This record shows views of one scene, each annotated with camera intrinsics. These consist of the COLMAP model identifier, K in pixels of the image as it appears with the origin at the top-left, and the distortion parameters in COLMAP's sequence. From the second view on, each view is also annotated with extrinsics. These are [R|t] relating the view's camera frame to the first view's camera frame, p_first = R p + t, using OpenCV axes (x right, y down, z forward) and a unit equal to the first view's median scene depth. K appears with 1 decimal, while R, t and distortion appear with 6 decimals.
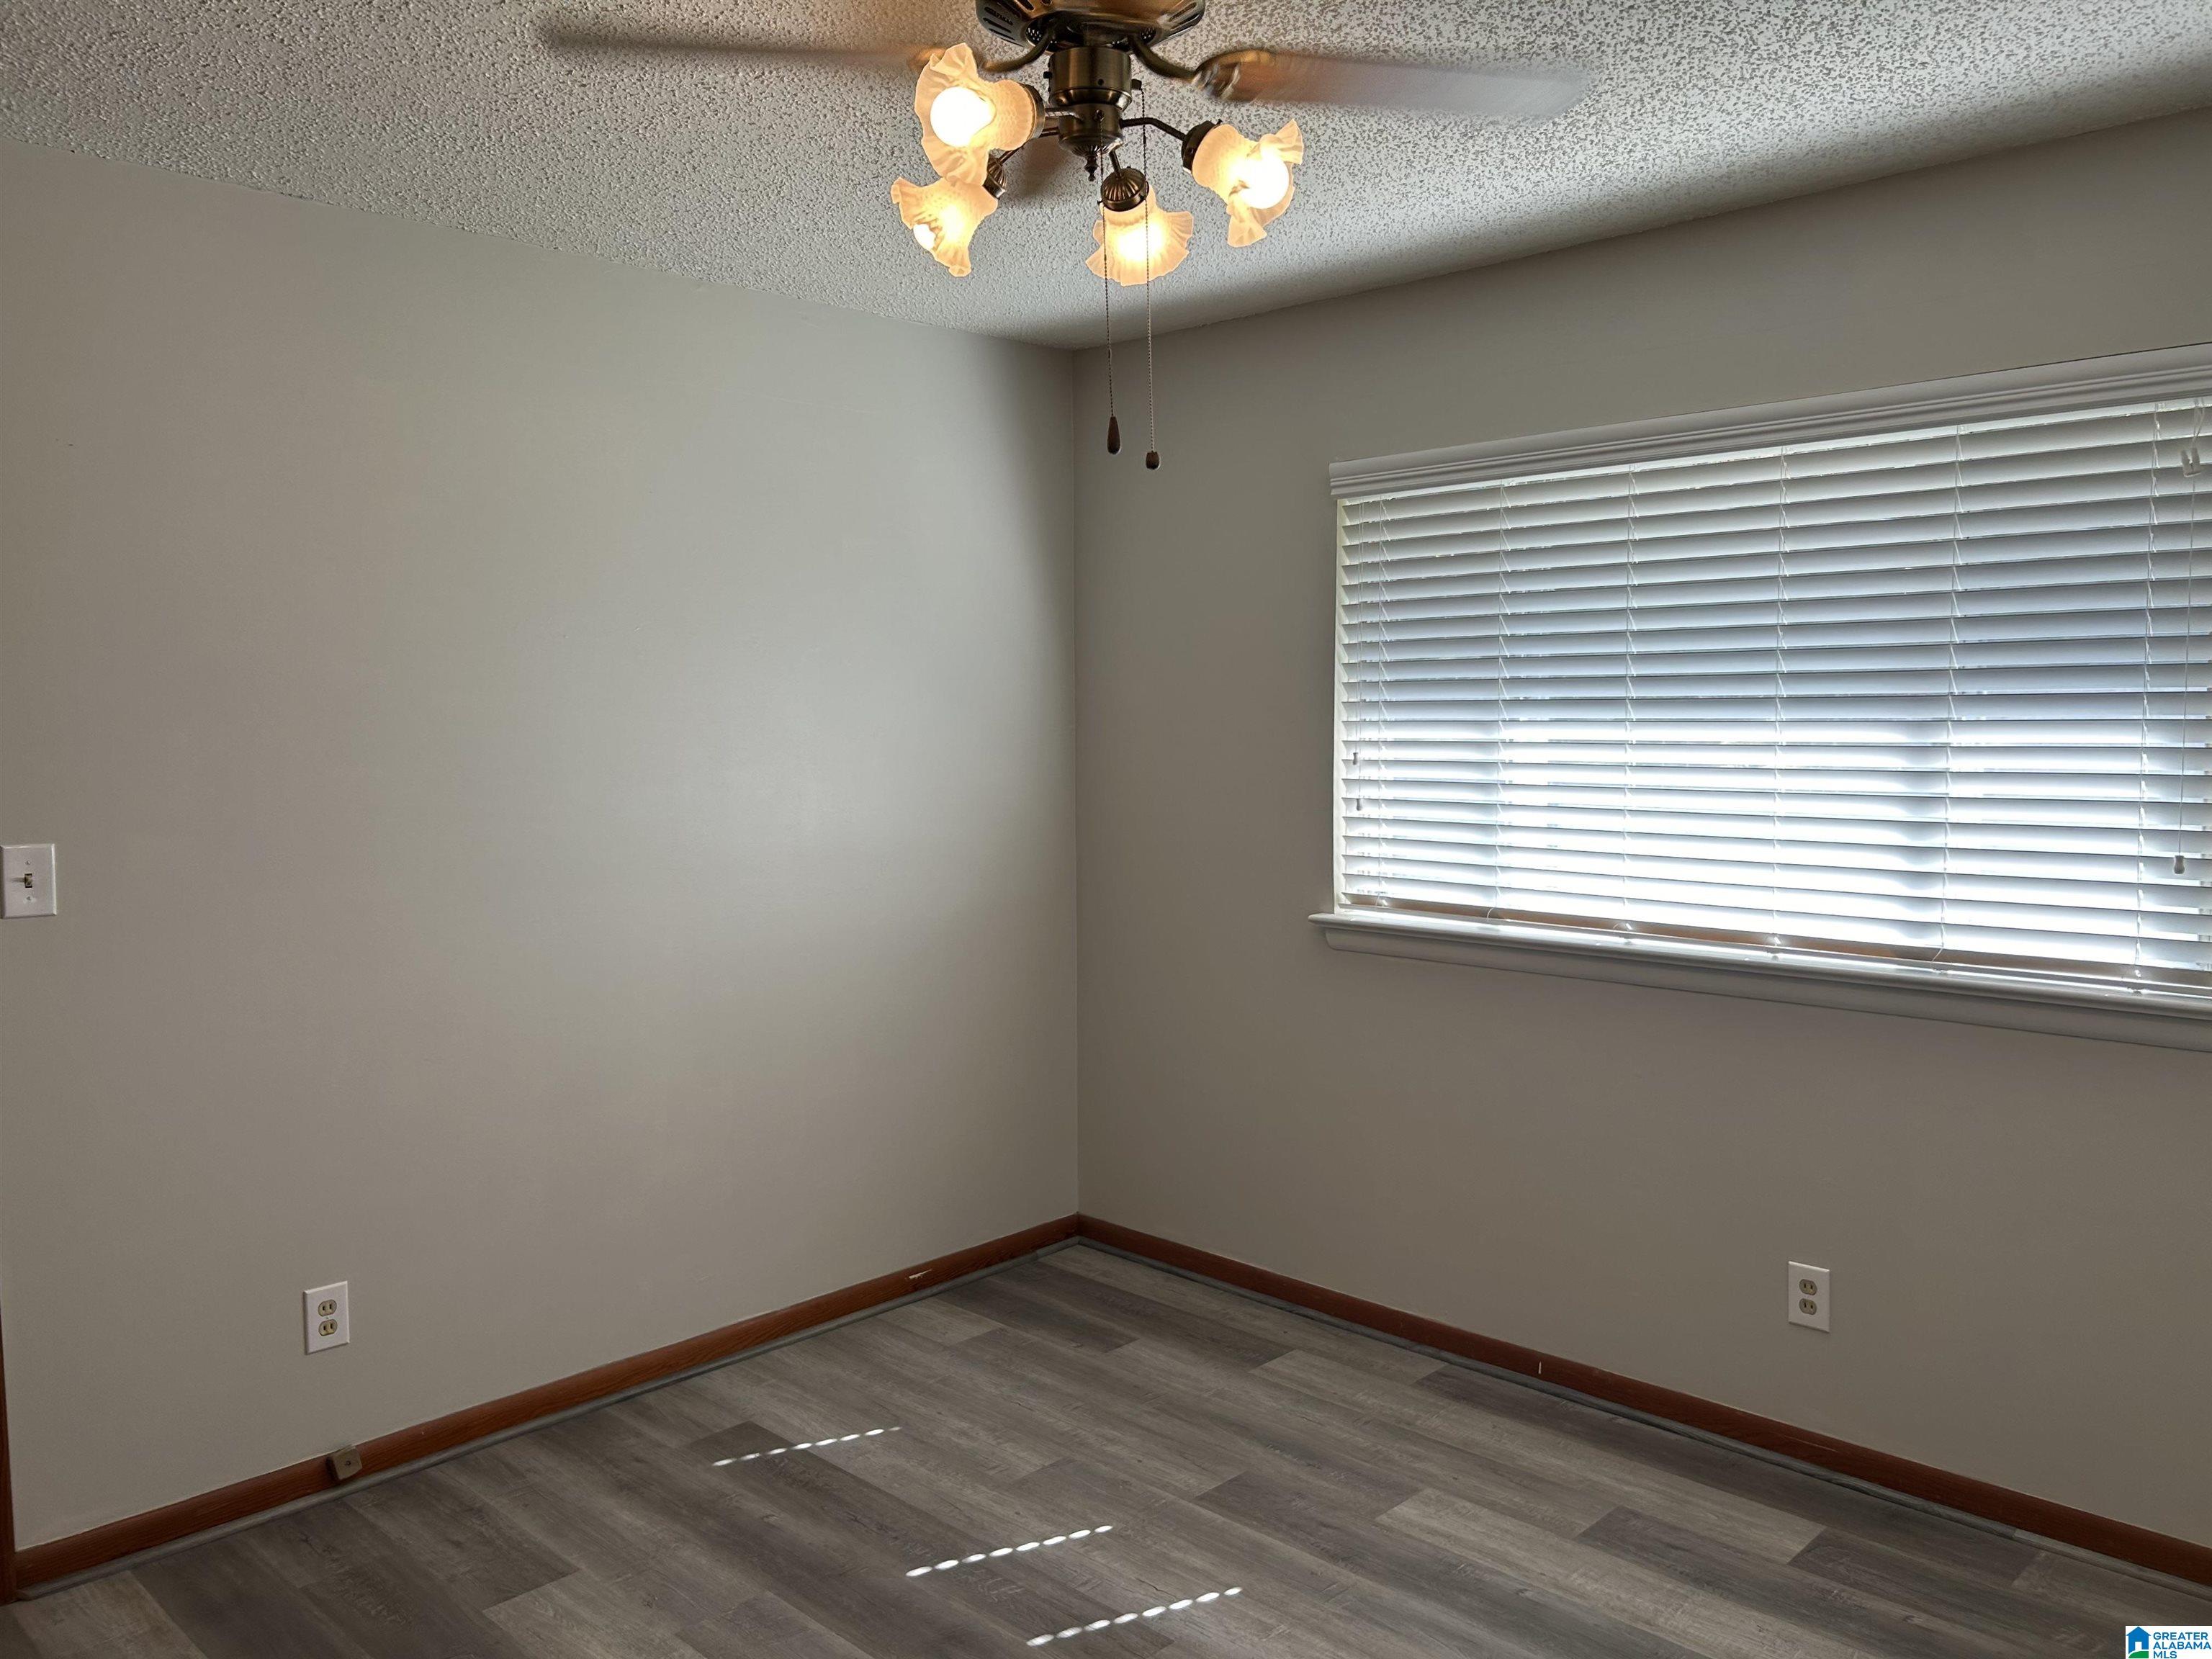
lens RADIAL K [[1674.9, 0, 1105.4], [0, 1674.9, 820.9], [0, 0, 1]] dist [0.024373, -0.026042]
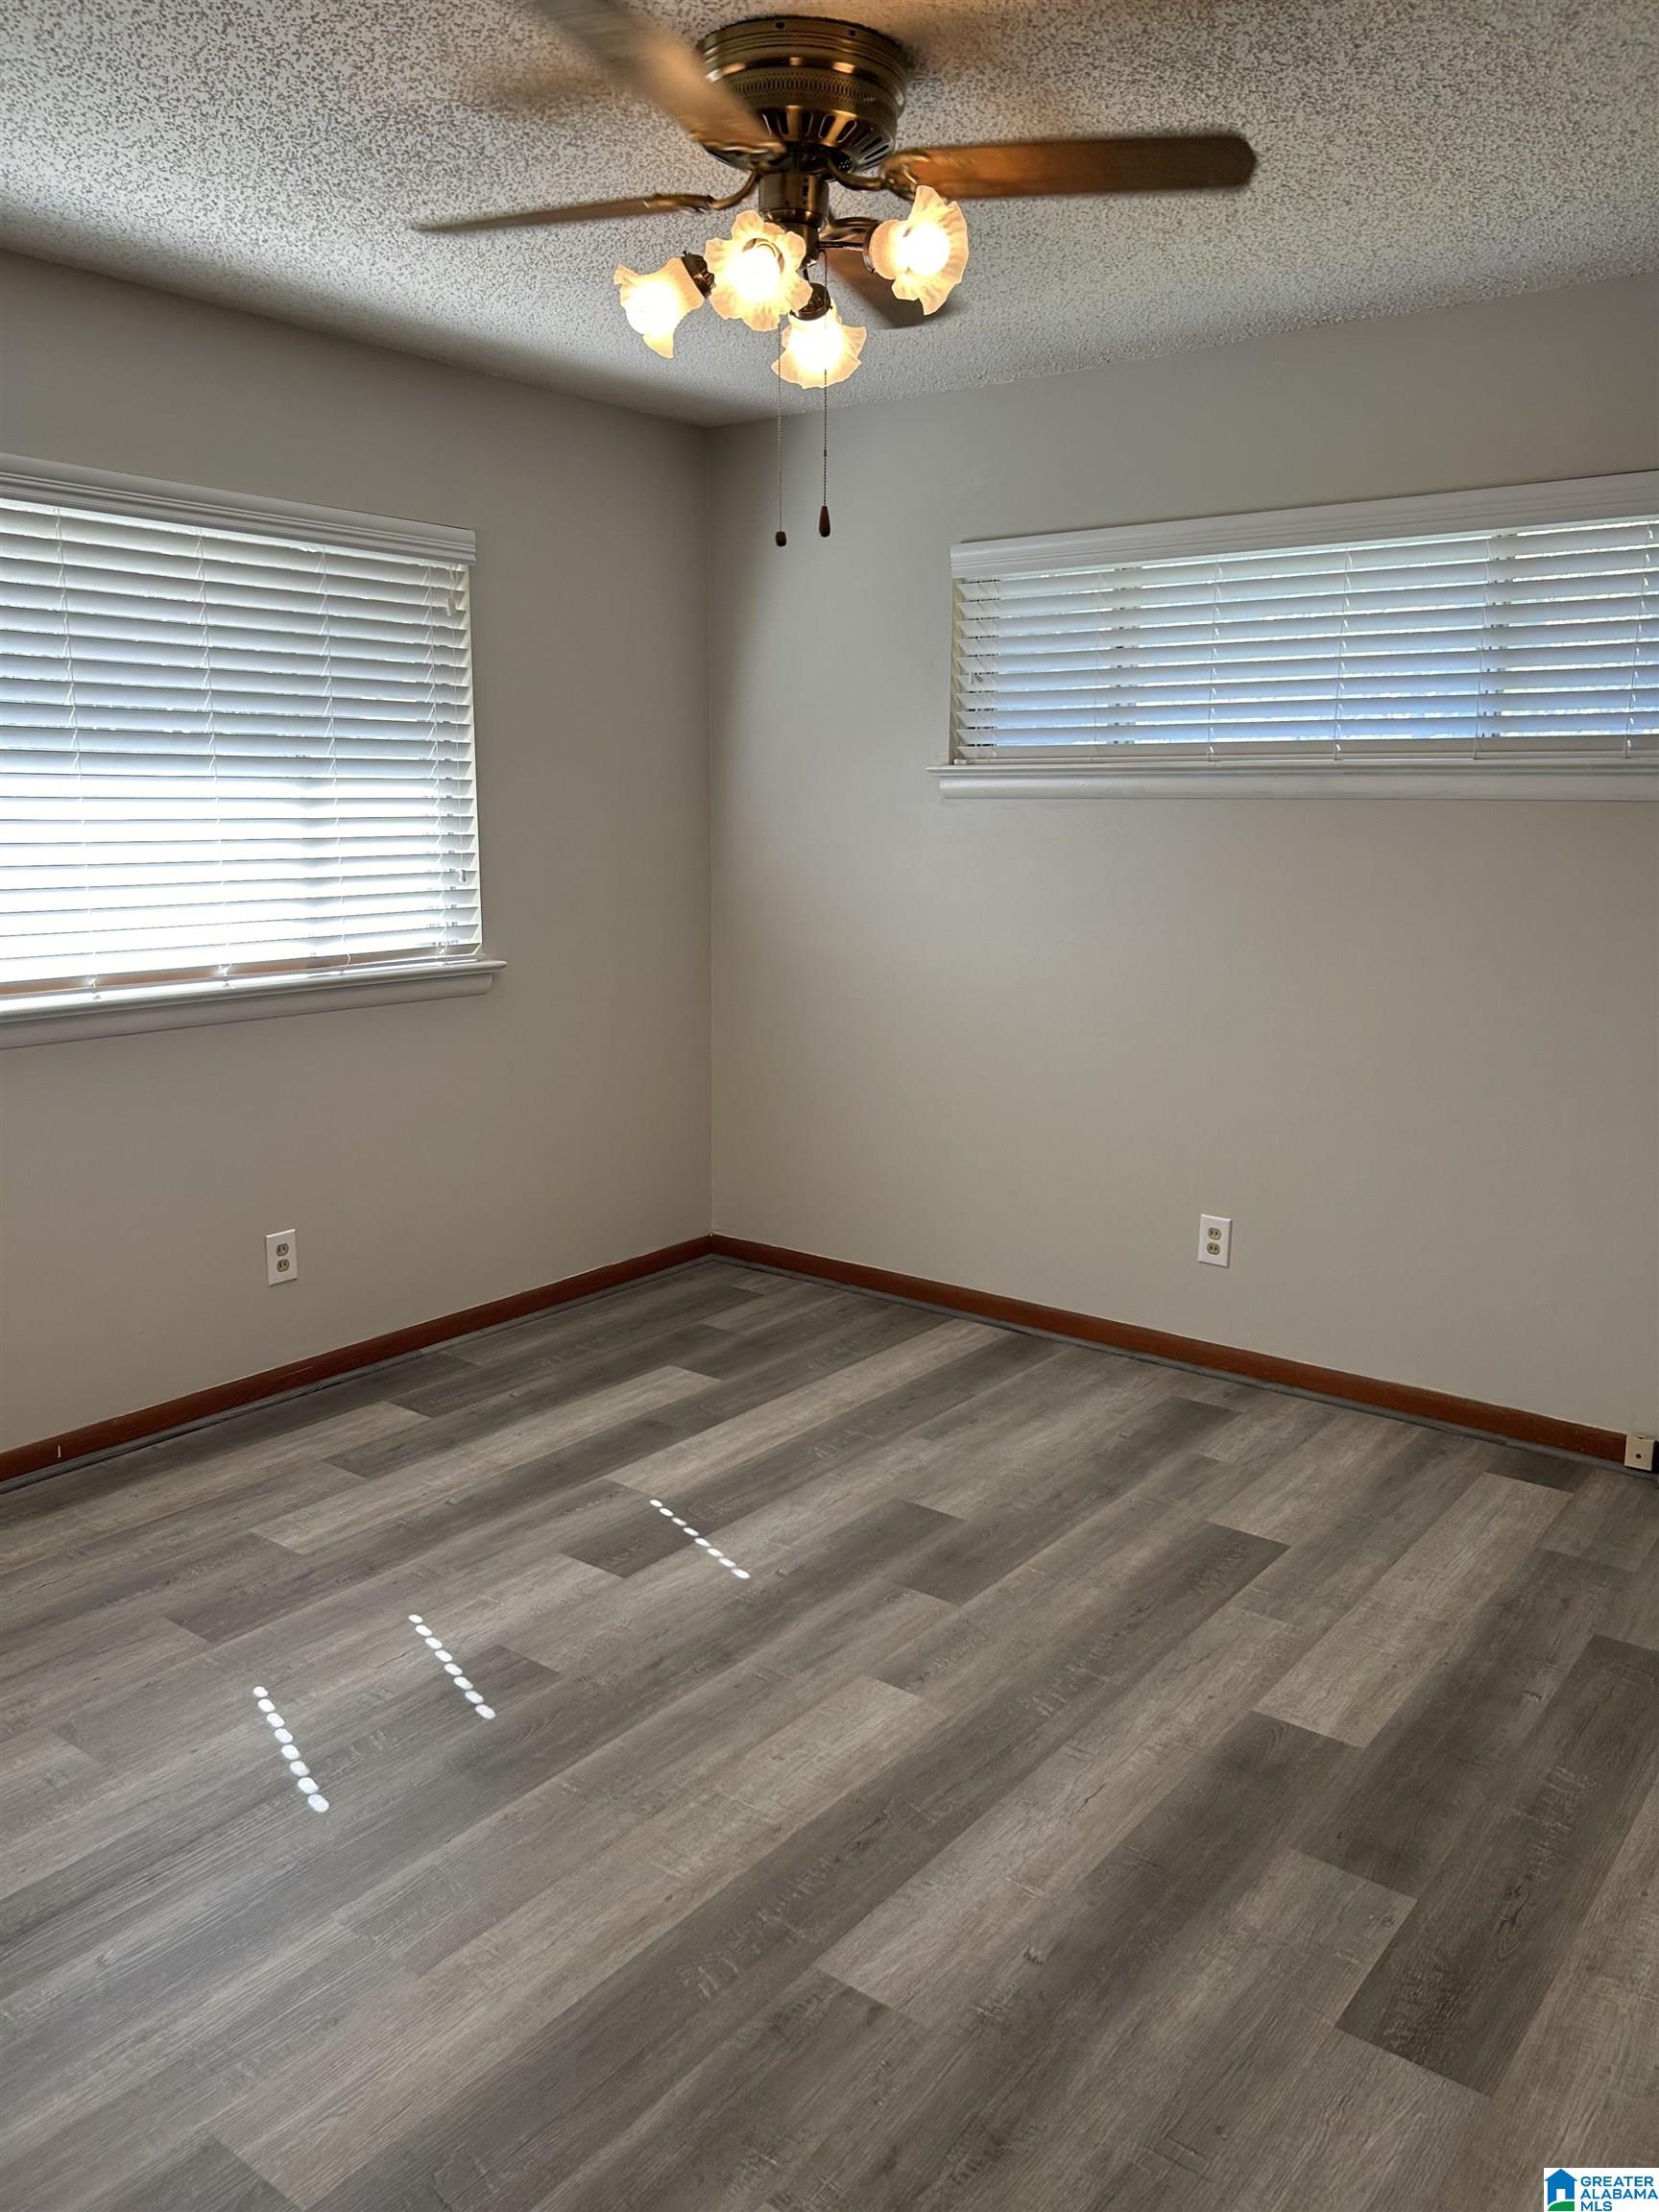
lens RADIAL K [[1674.9, 0, 829.1], [0, 1674.9, 1101.8], [0, 0, 1]] dist [0.024373, -0.026042]
pose [[-0.116041, -0.172678, 0.978119, -0.814753], [0.066226, 0.981235, 0.181085, -0.021876], [-0.991034, 0.085790, -0.102428, 0.739331]]
